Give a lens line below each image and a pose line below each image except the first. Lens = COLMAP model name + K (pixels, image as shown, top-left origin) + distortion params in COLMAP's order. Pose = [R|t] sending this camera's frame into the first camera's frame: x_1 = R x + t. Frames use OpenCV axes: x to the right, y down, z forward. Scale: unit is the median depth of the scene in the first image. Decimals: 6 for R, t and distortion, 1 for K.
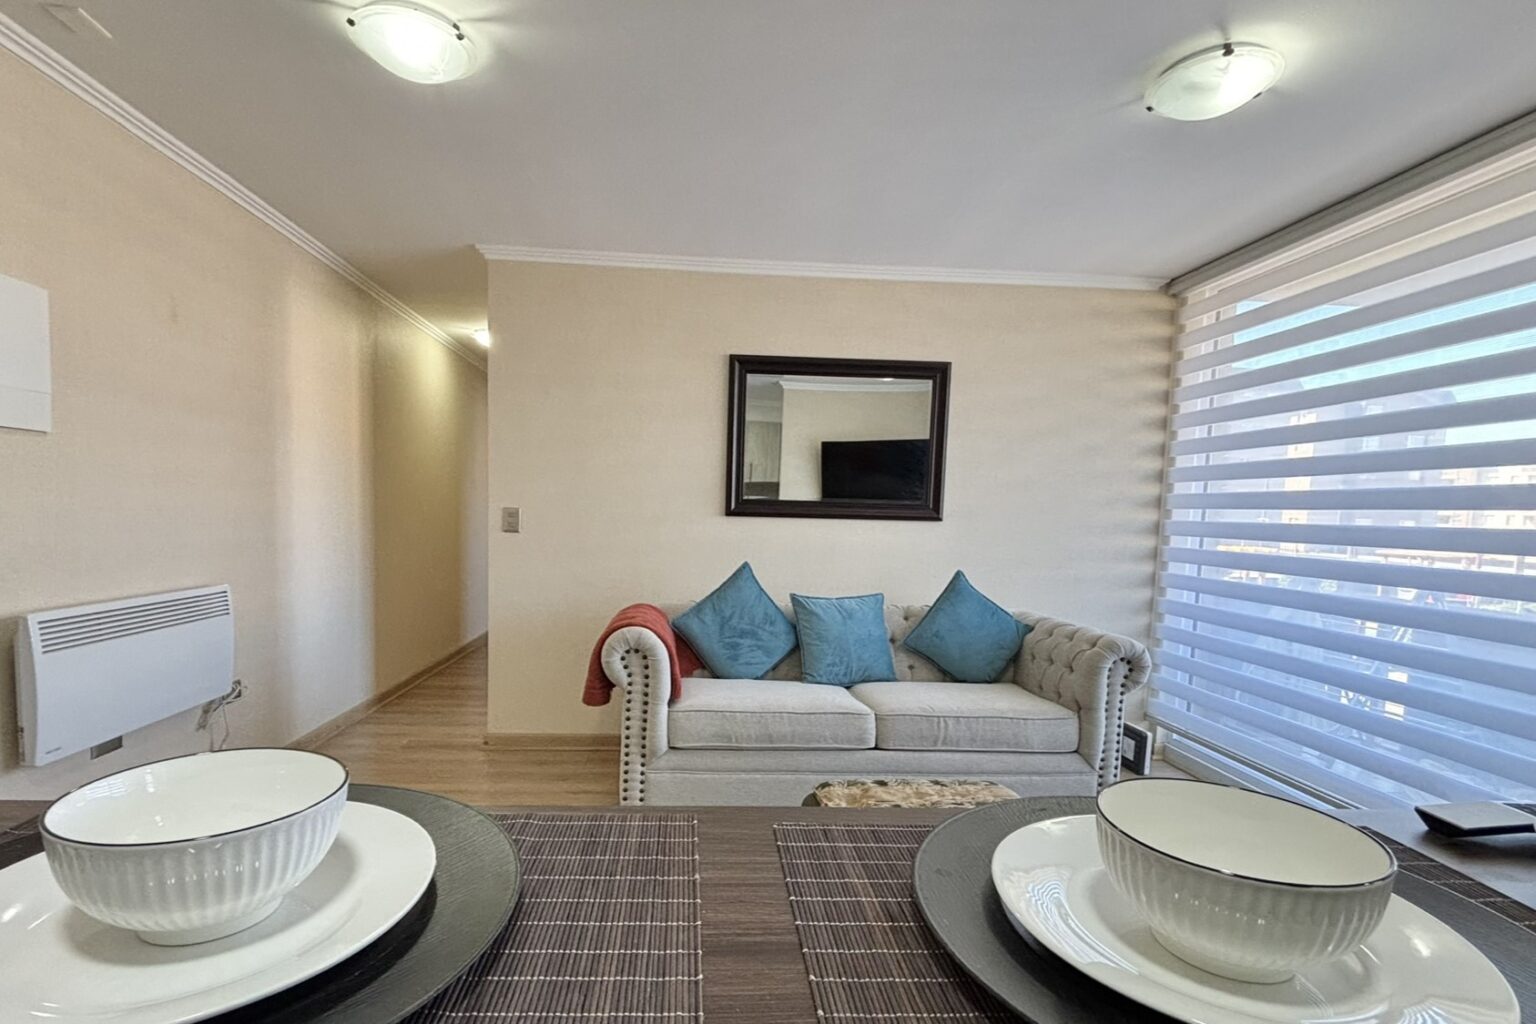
lens RADIAL K [[752.1, 0, 711.8], [0, 752.1, 573.9], [0, 0, 1]] dist [0.026690, -0.000311]
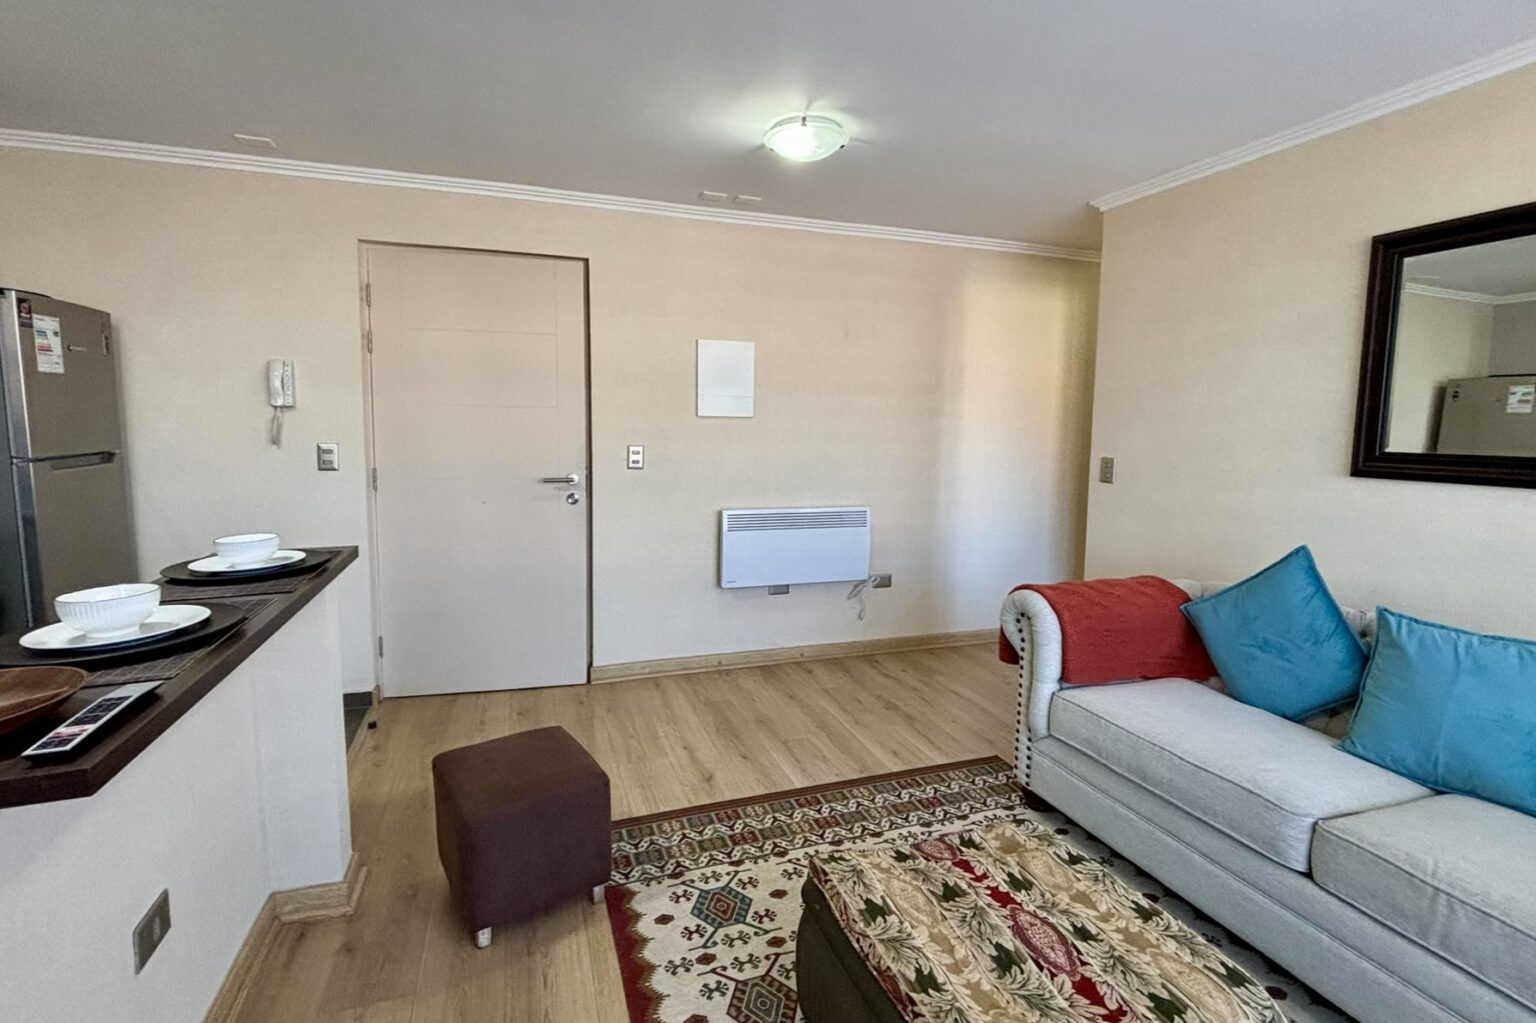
lens RADIAL K [[701.1, 0, 773.7], [0, 701.1, 494.2], [0, 0, 1]] dist [0.003661, 0.000044]
pose [[0.295519, 0.072729, -0.952564, 0.527570], [-0.080976, 0.995417, 0.050879, -0.057718], [0.951899, 0.062099, 0.300054, 0.356600]]
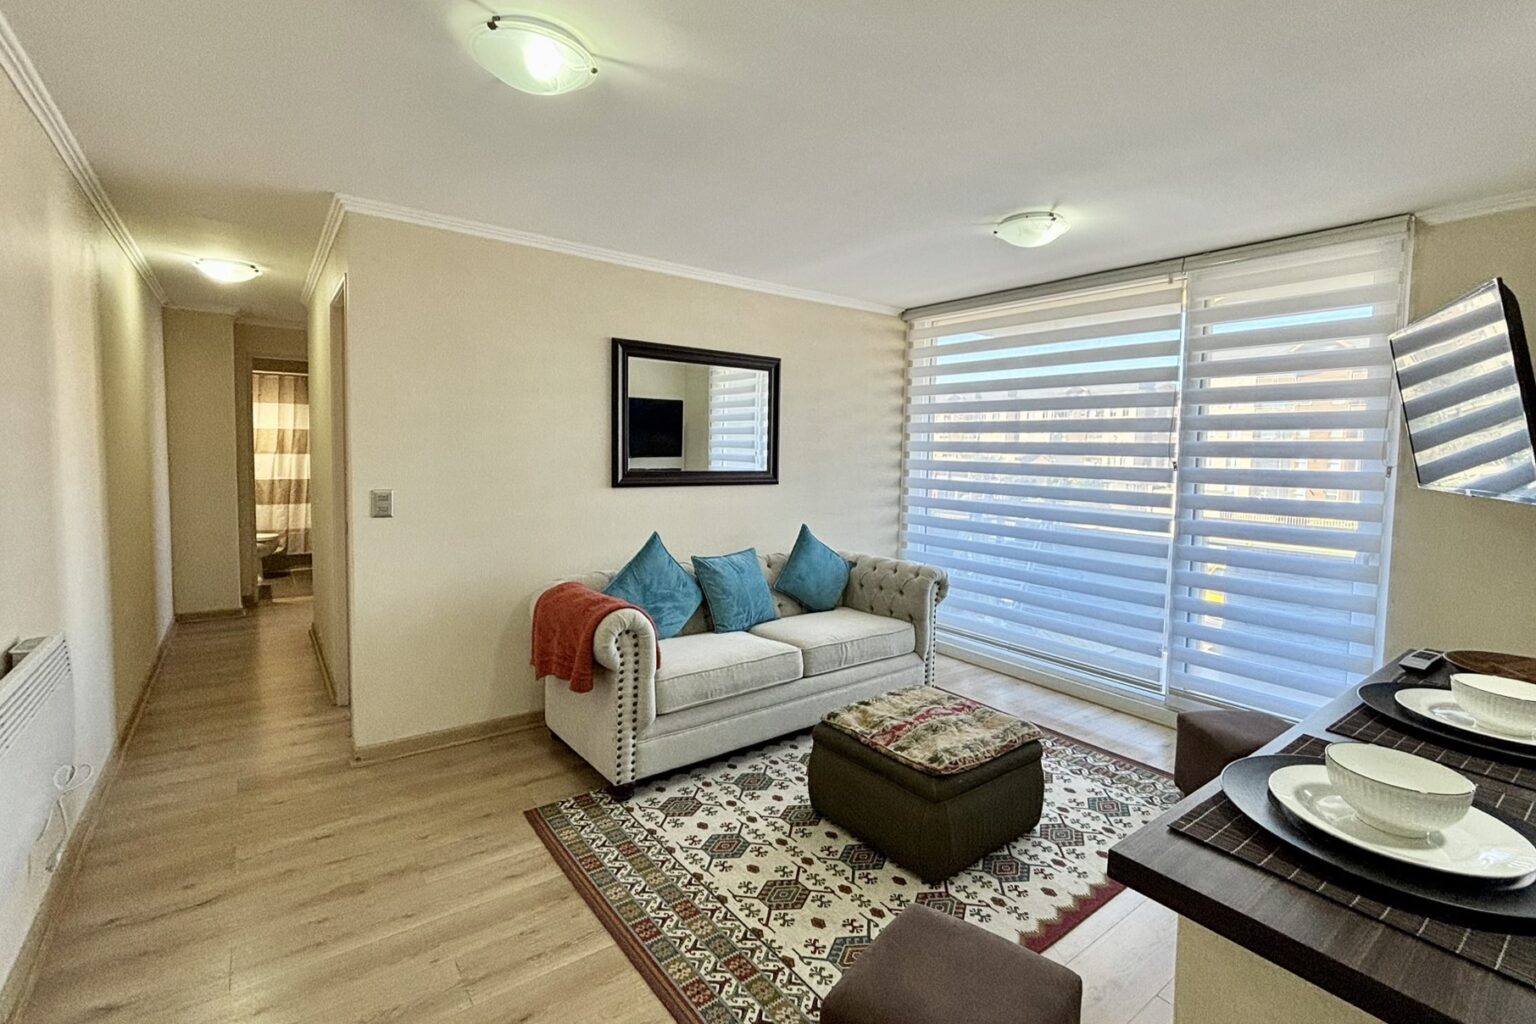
lens RADIAL K [[701.1, 0, 773.7], [0, 701.1, 494.7], [0, 0, 1]] dist [0.003661, 0.000044]
pose [[0.824094, -0.052240, 0.564039, -0.398866], [0.054753, 0.998422, 0.012474, -0.075856], [-0.563801, 0.020603, 0.825654, 0.057307]]
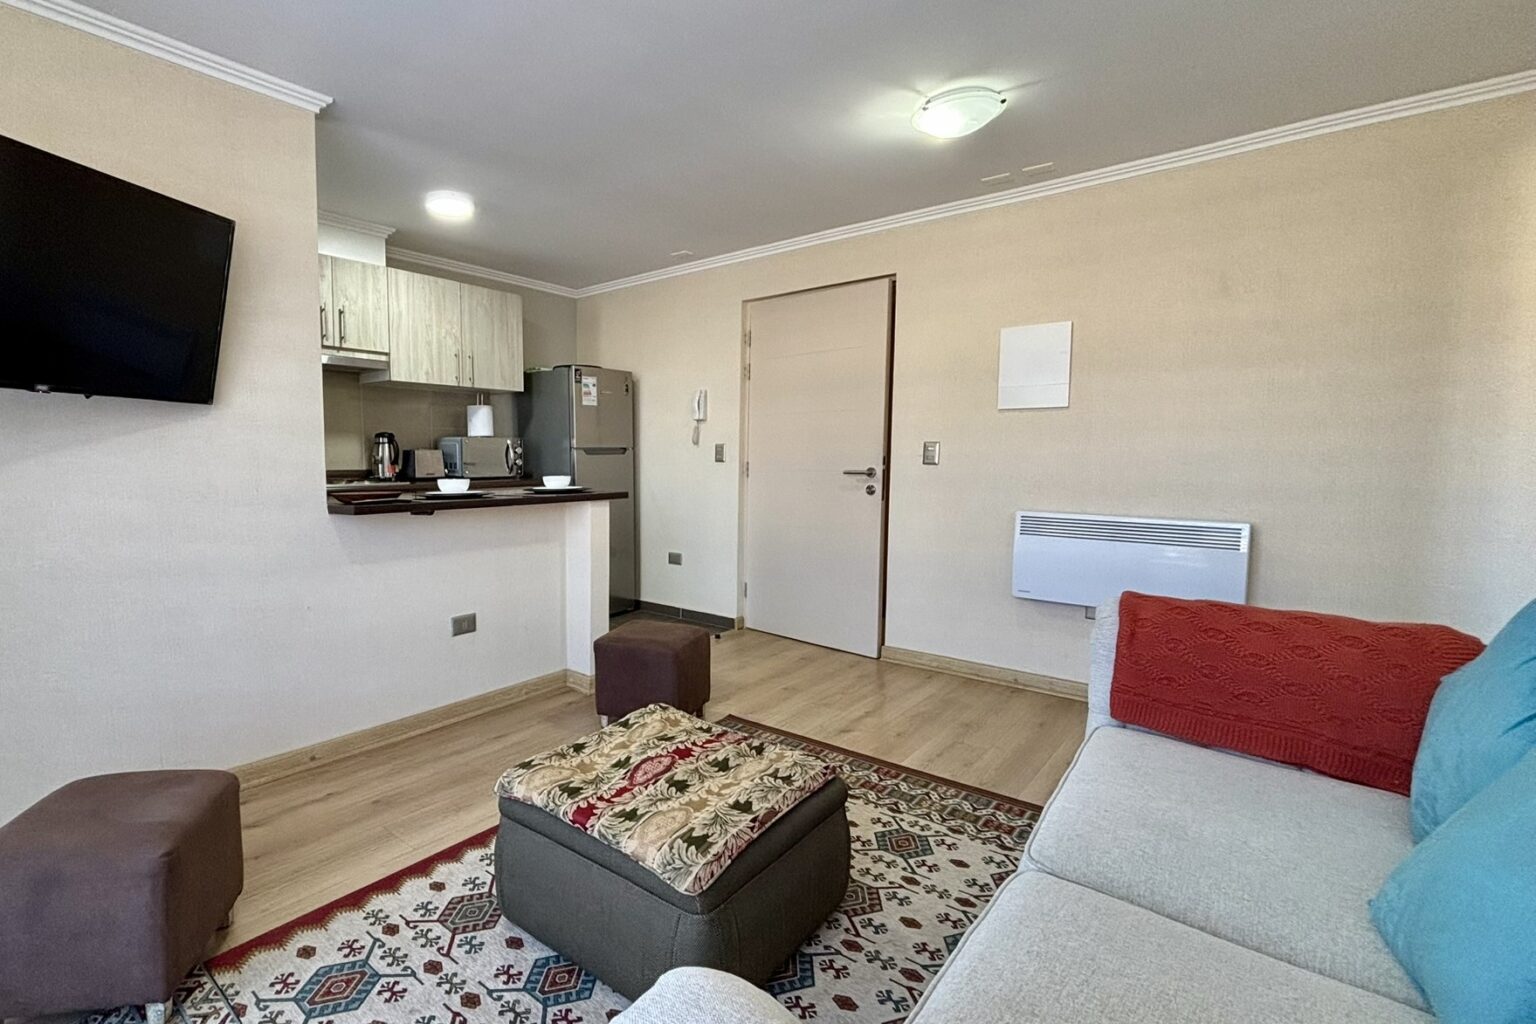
lens RADIAL K [[713.7, 0, 642.0], [0, 713.7, 530.2], [0, 0, 1]] dist [-0.002114, -0.000562]
pose [[-0.703230, 0.039586, -0.709860, 0.572471], [-0.078109, 0.988103, 0.132482, -0.035519], [0.706659, 0.148611, -0.691771, 0.953352]]
